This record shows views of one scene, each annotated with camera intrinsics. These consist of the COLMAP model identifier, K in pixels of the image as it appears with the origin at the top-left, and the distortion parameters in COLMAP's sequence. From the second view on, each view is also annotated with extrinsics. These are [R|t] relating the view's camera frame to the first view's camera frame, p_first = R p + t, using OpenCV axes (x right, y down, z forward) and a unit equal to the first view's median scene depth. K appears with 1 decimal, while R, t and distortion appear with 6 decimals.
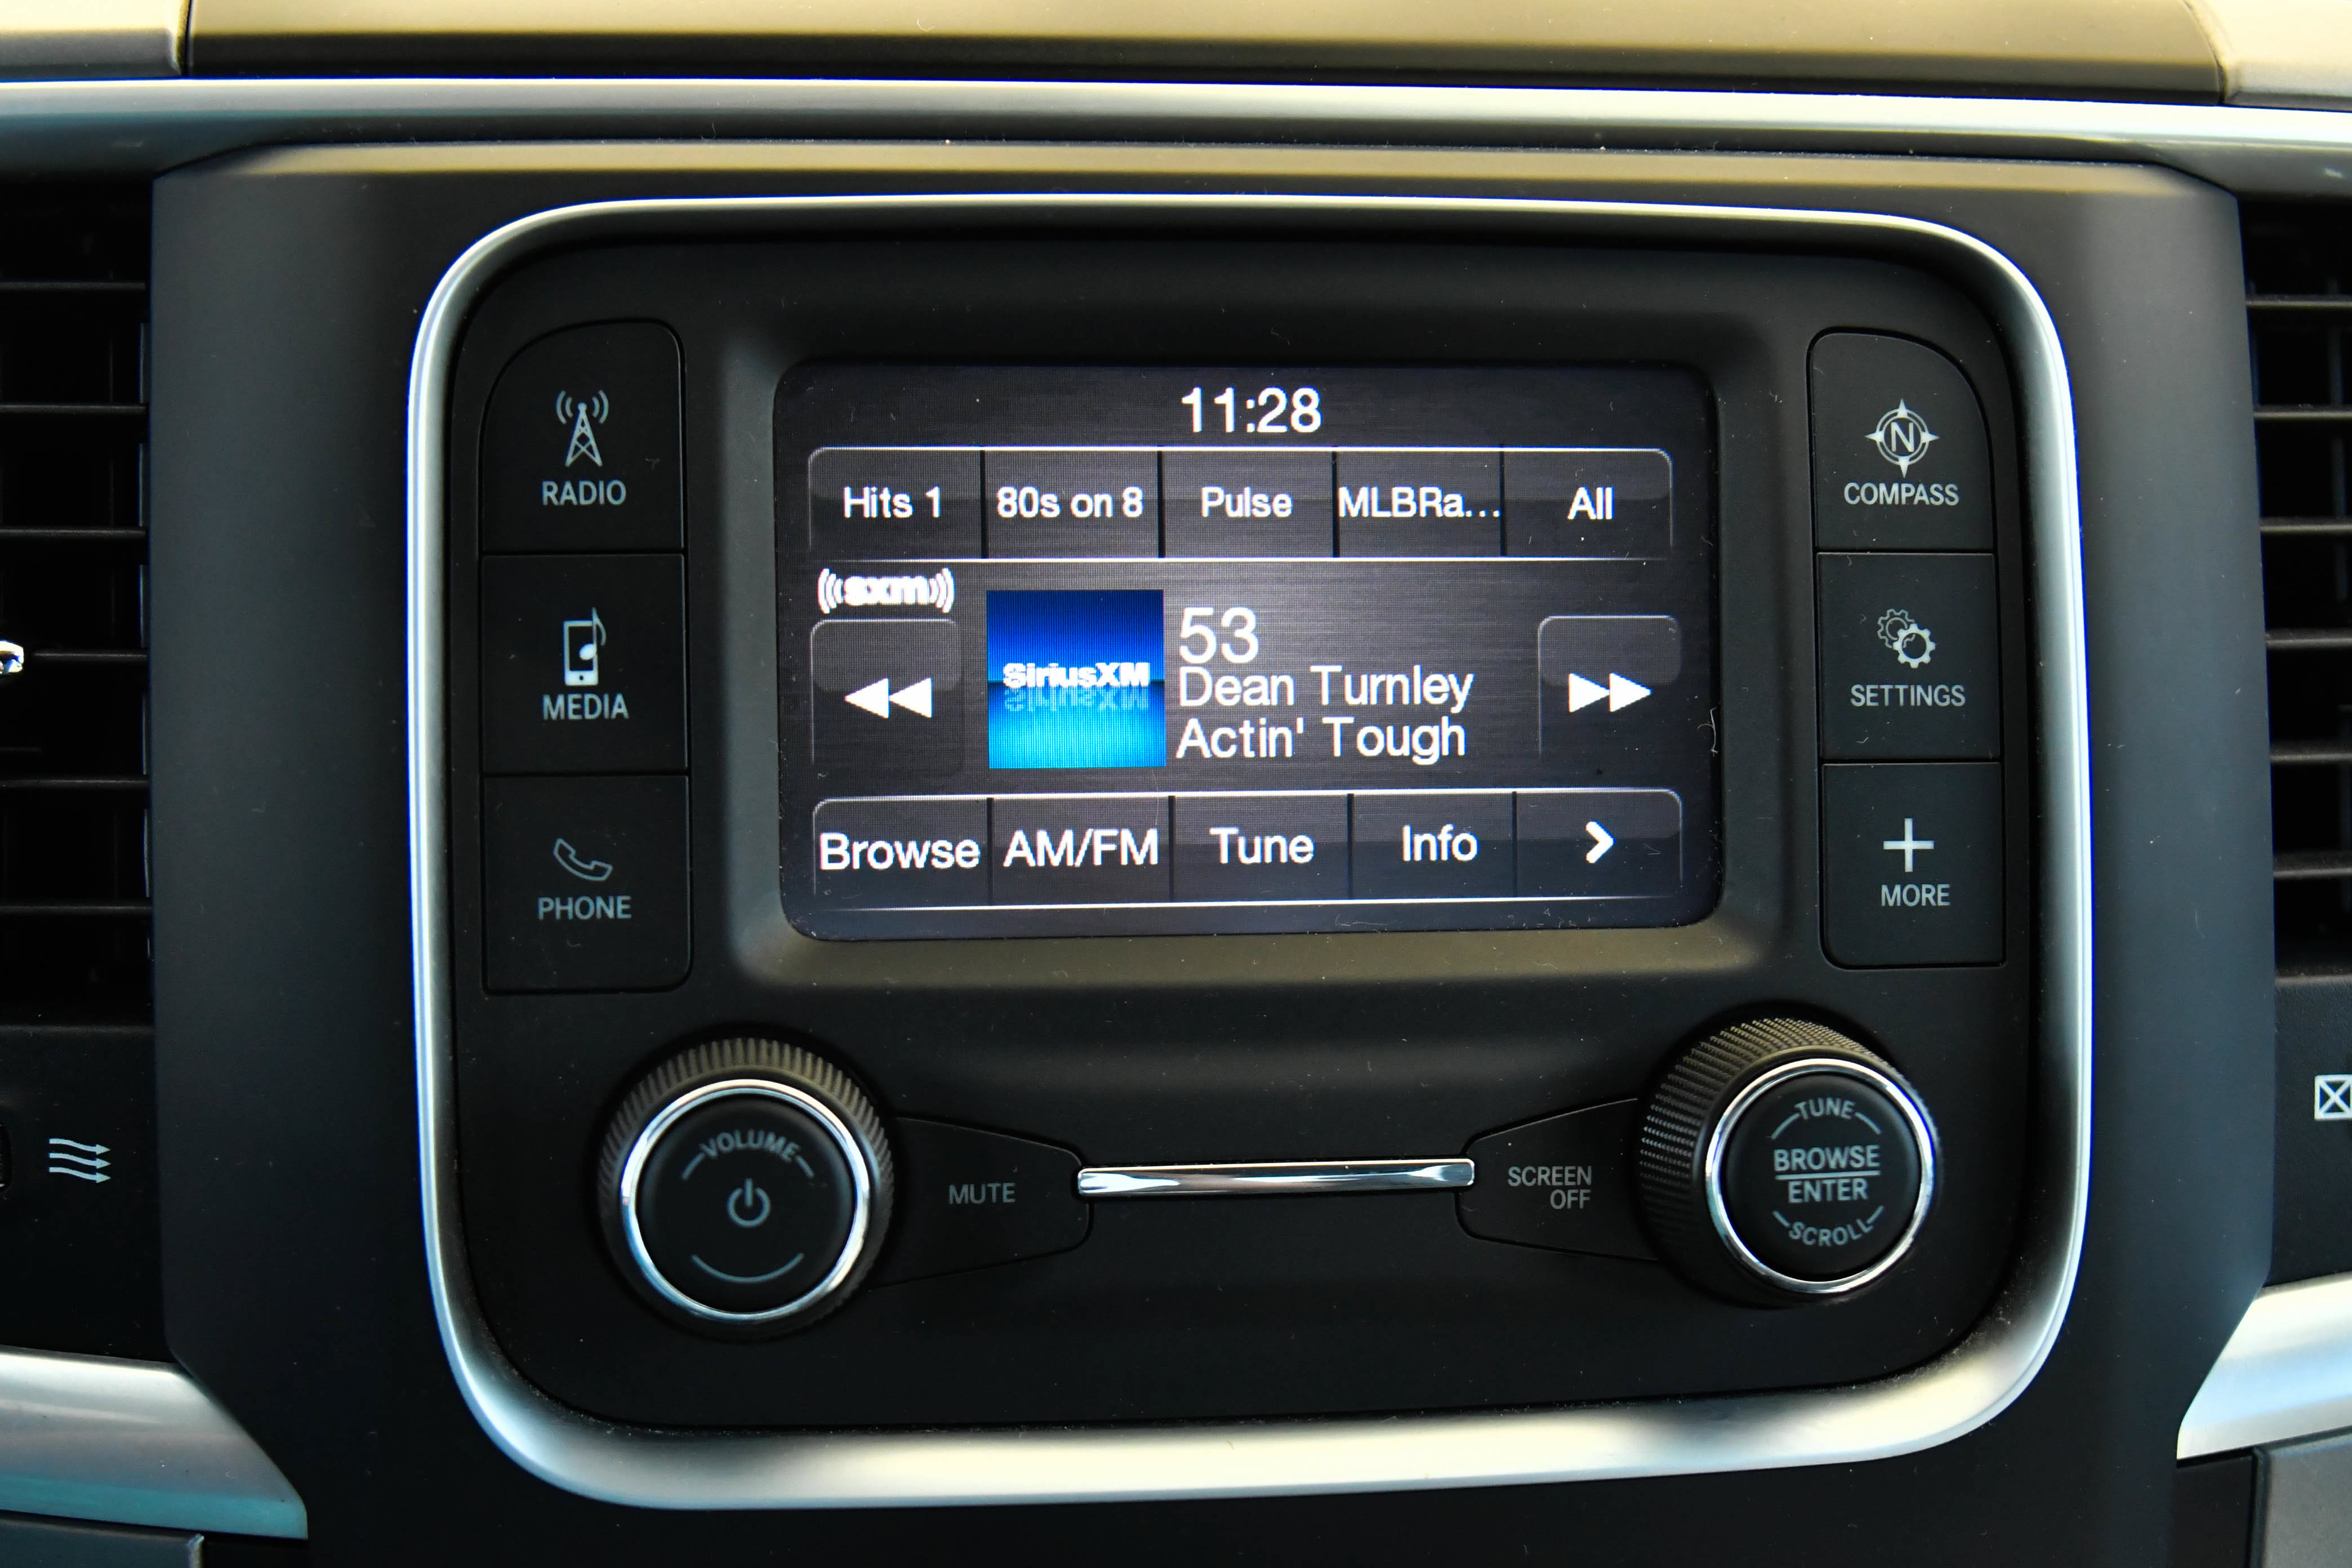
lens RADIAL K [[3467.2, 0, 1176.0], [0, 3467.2, 784.0], [0, 0, 1]] dist [0.002167, 0.095796]
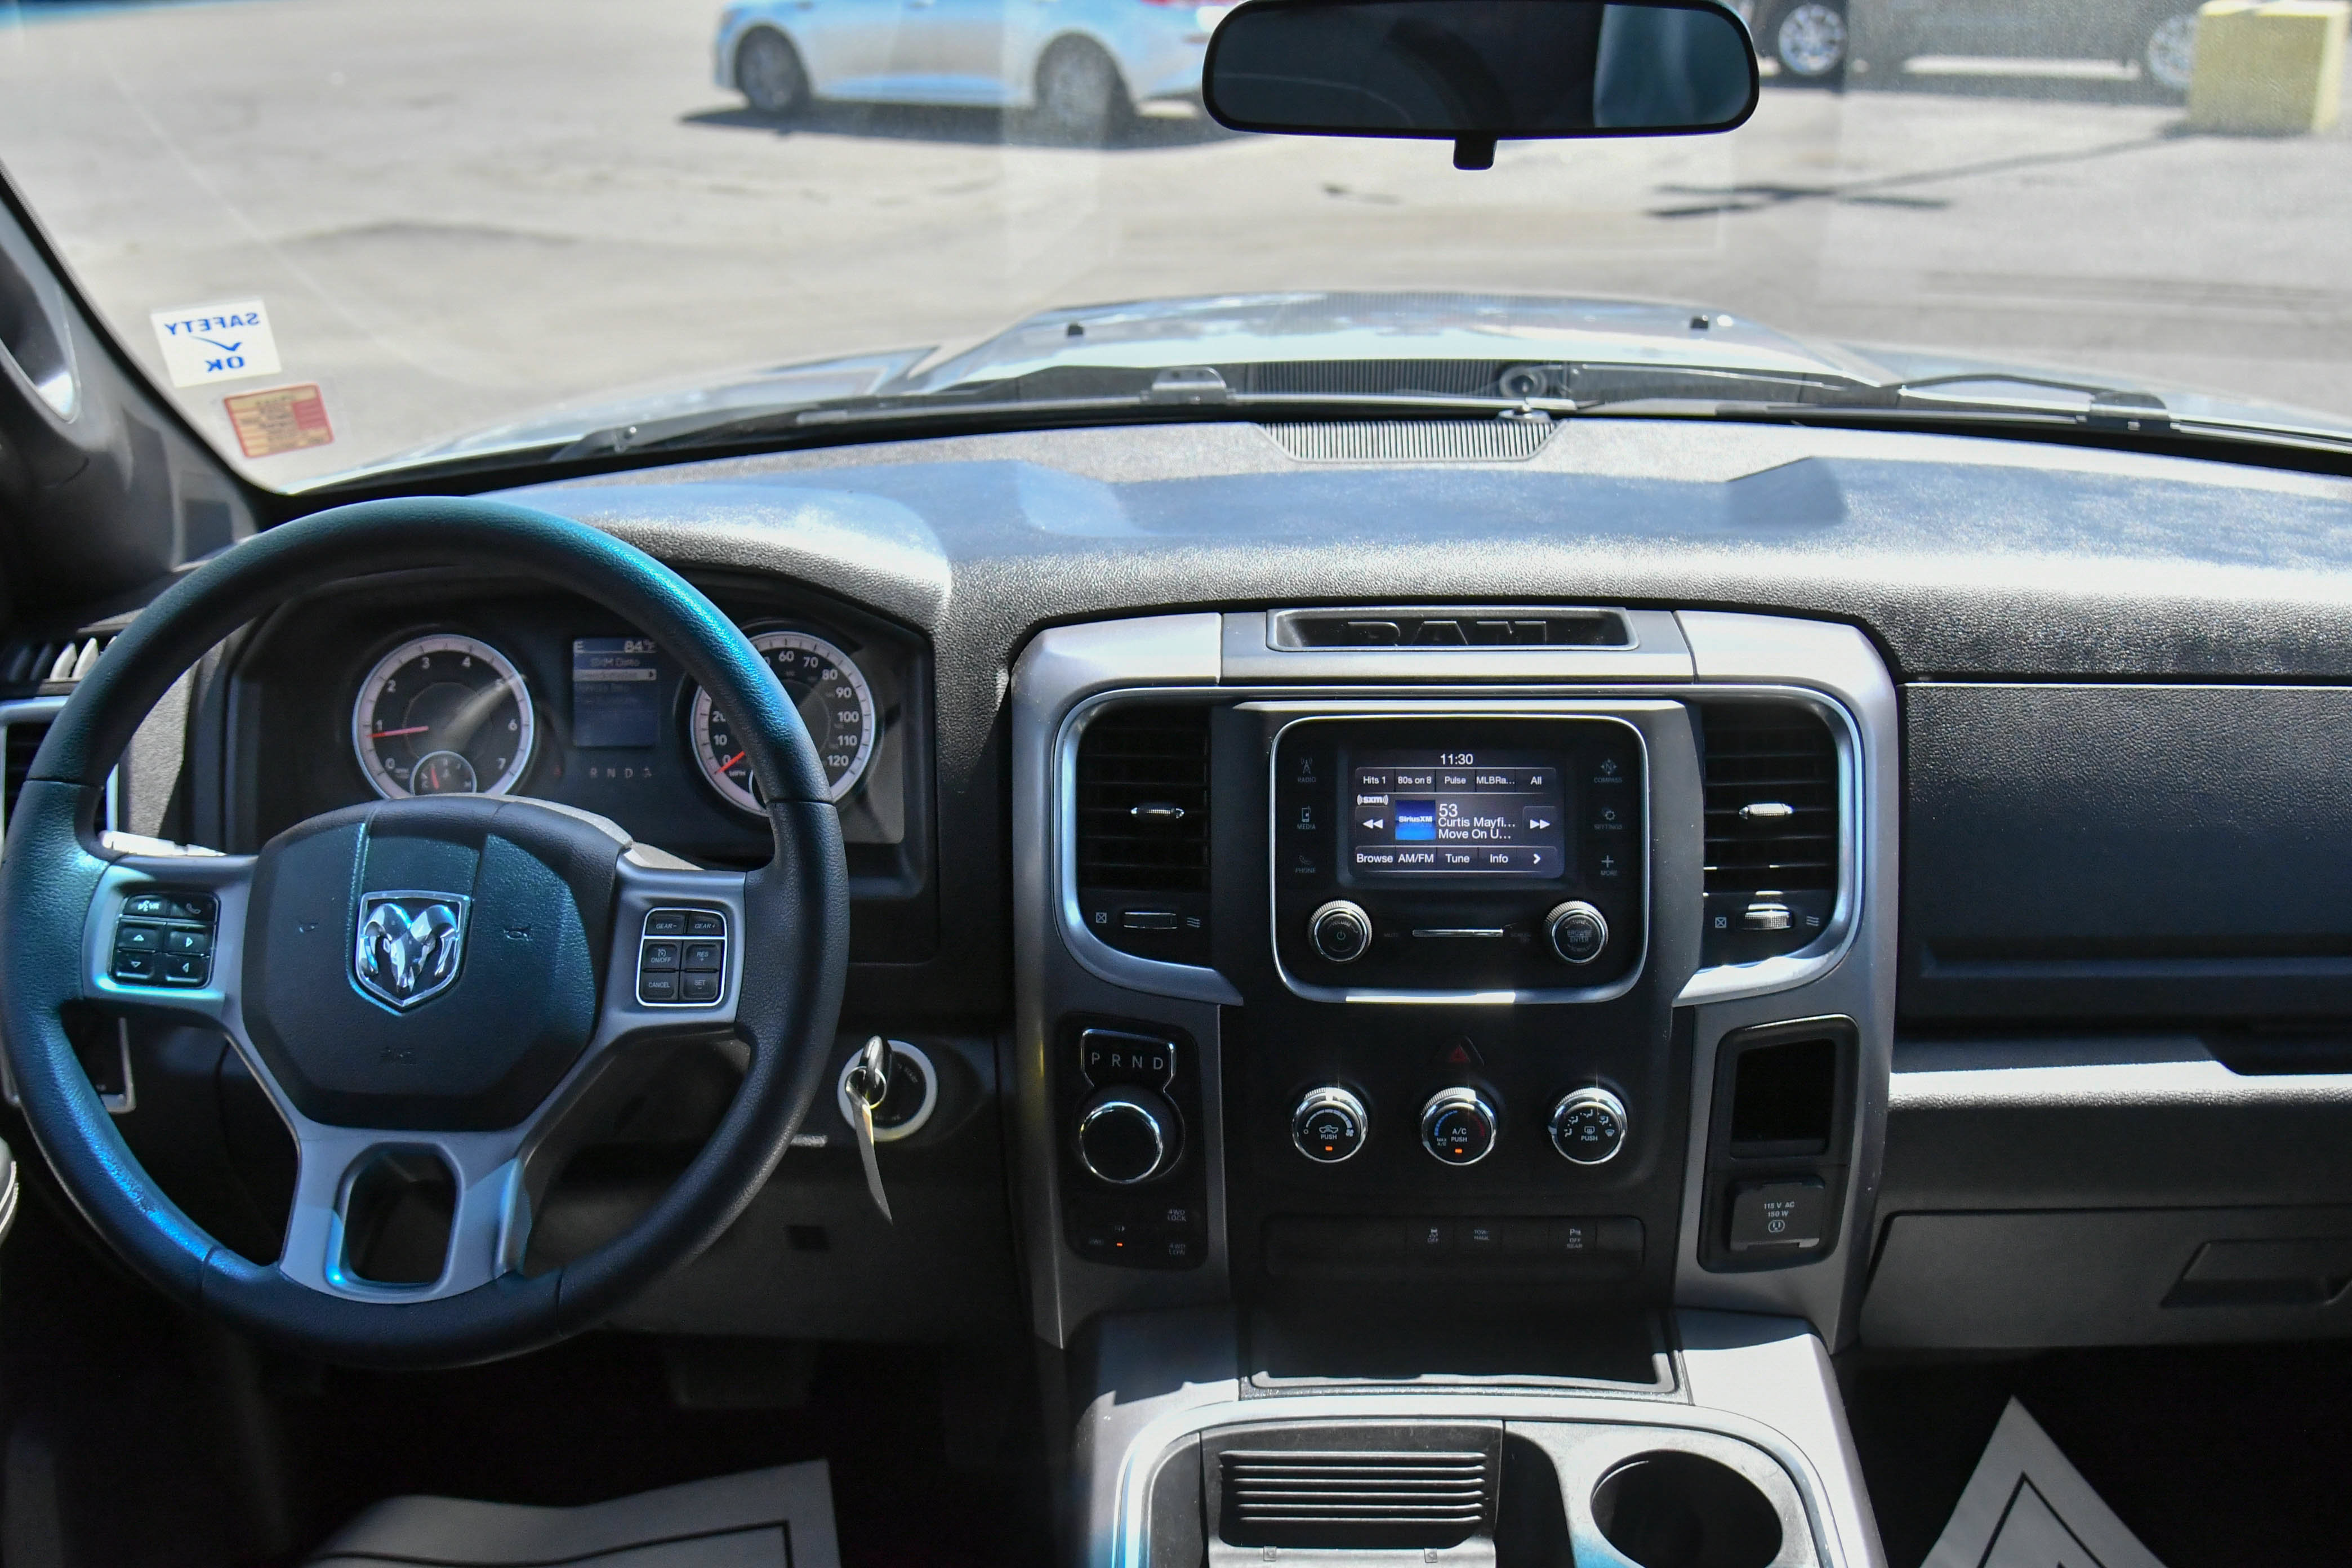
lens RADIAL K [[2485.1, 0, 1176.0], [0, 2485.1, 784.0], [0, 0, 1]] dist [-0.014108, -0.034974]
pose [[0.985924, 0.017659, -0.166262, 0.197877], [-0.010696, 0.999031, 0.042685, -0.210234], [0.166854, -0.040306, 0.985157, -2.188696]]
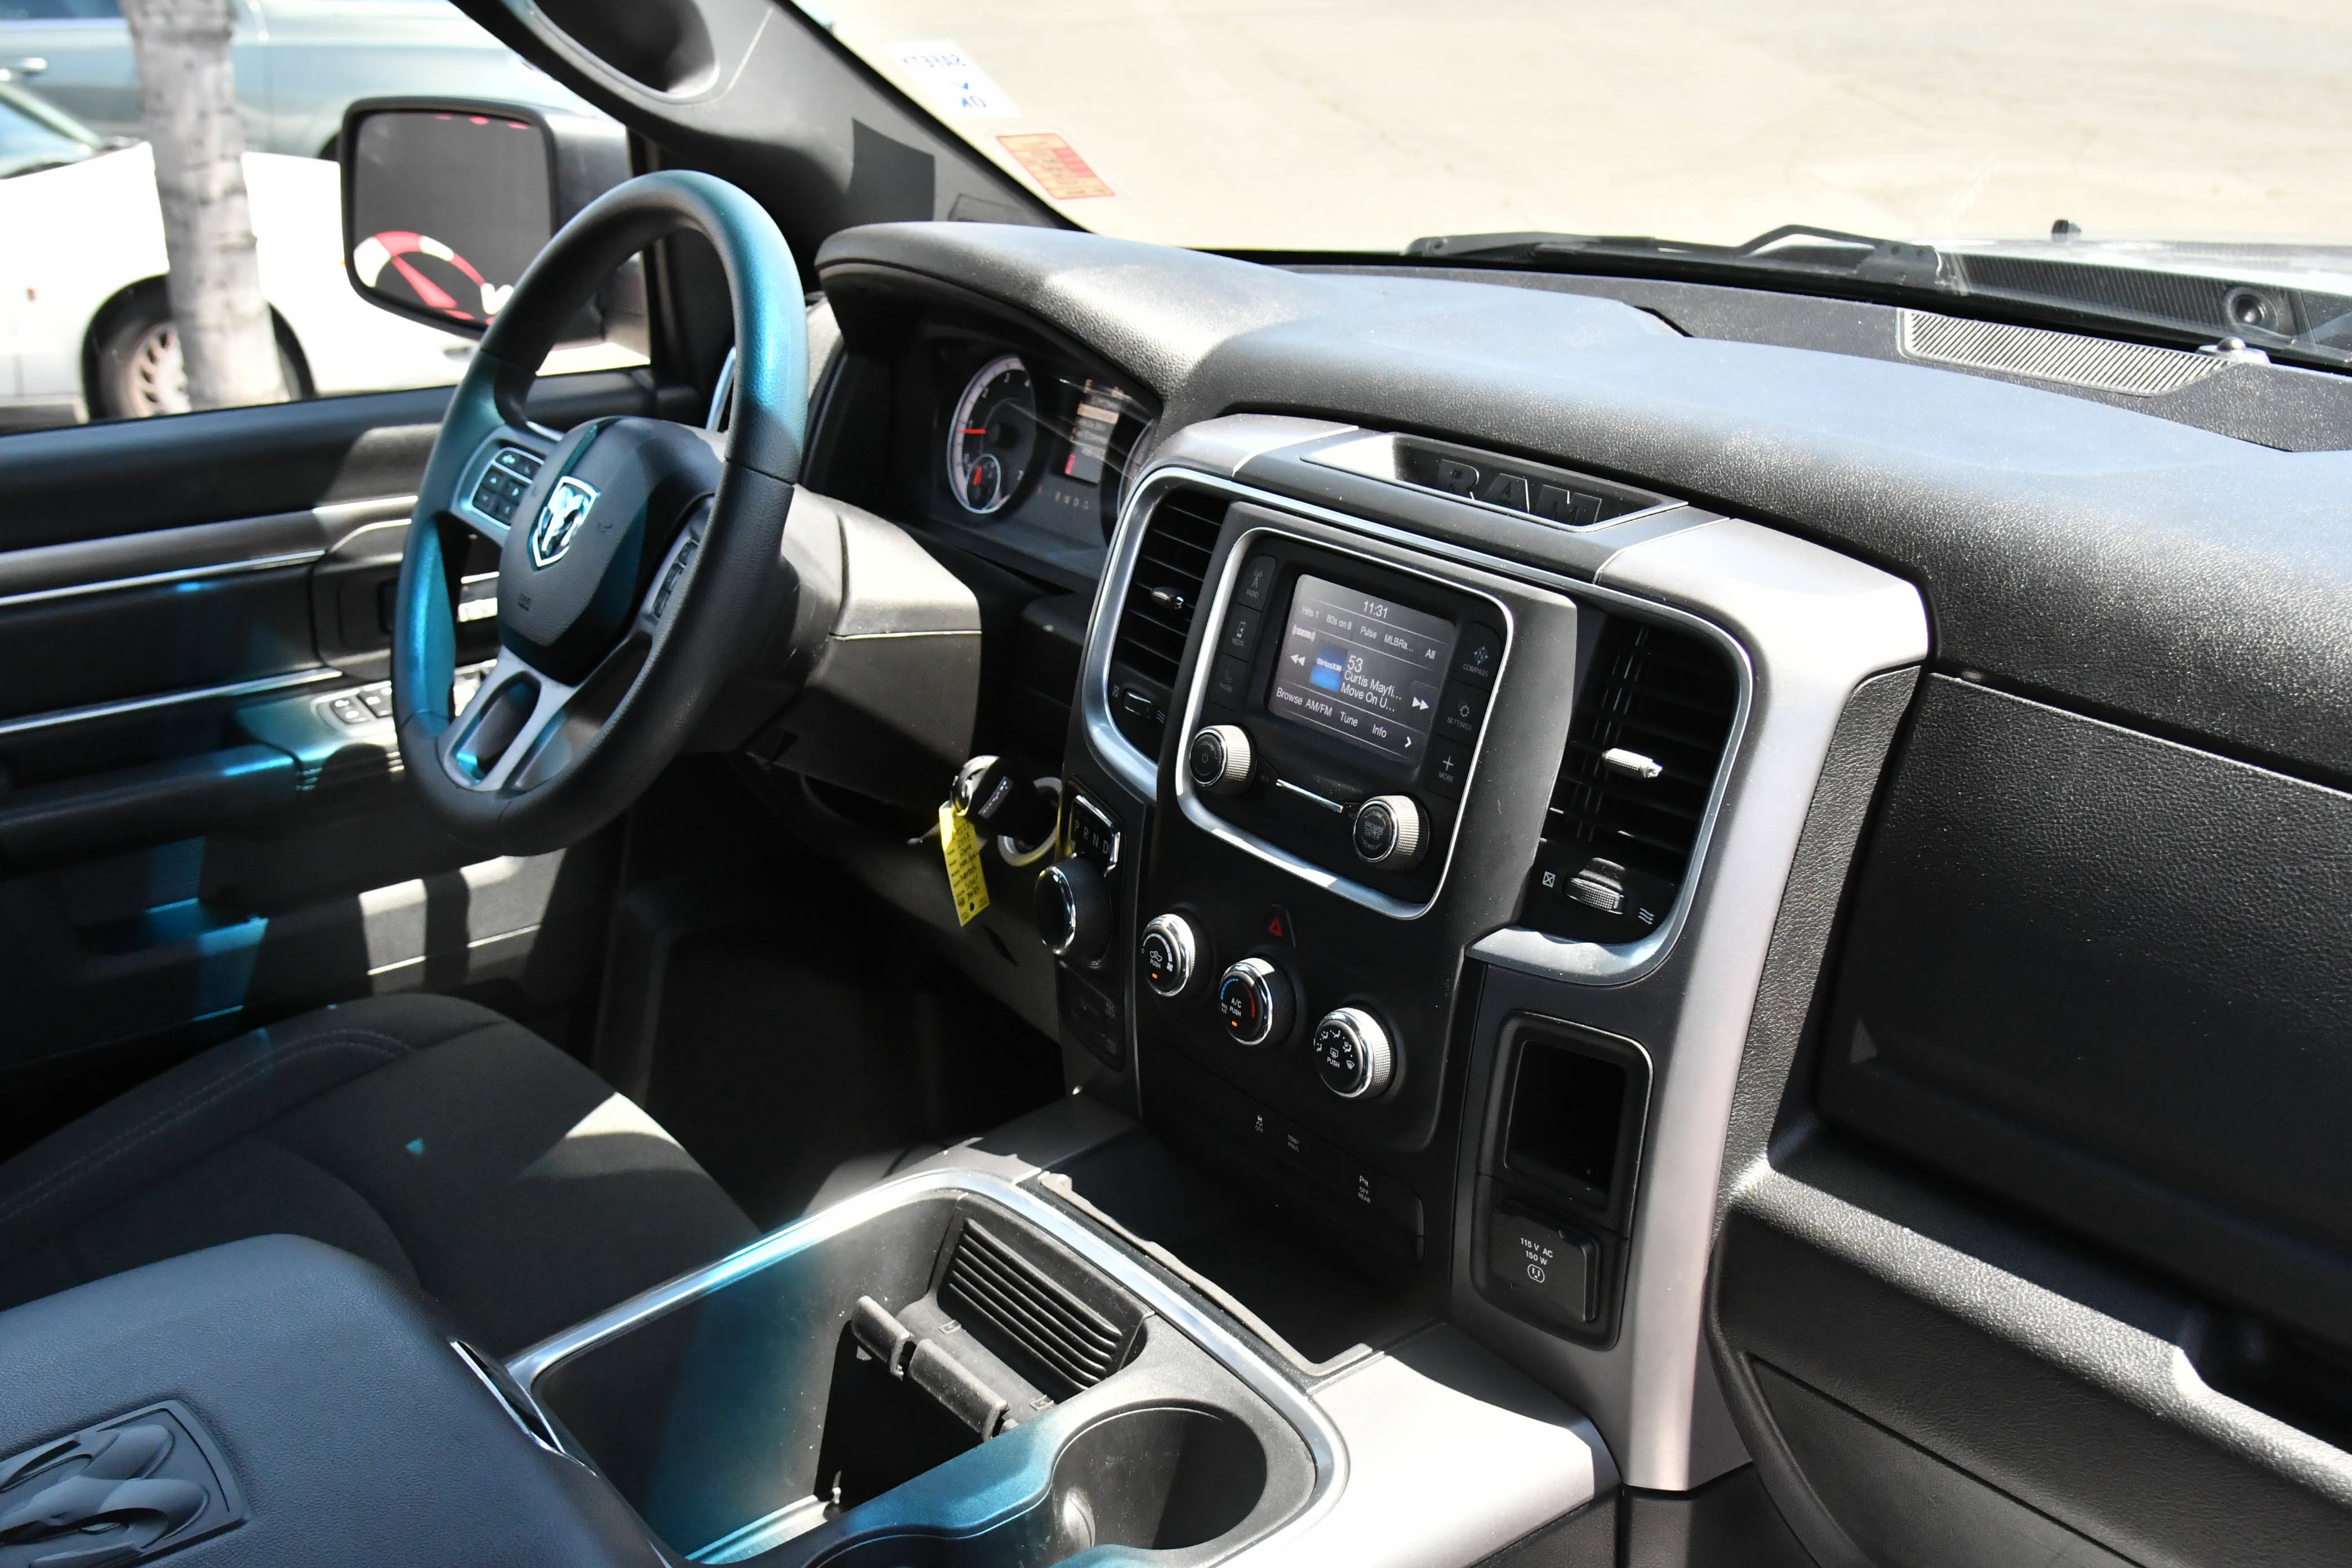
lens RADIAL K [[2485.1, 0, 1176.0], [0, 2485.1, 784.0], [0, 0, 1]] dist [-0.014108, -0.034974]
pose [[0.478440, 0.267411, -0.836413, 2.310889], [-0.241813, 0.955798, 0.167260, -0.335868], [0.844169, 0.122232, 0.521956, -0.611521]]
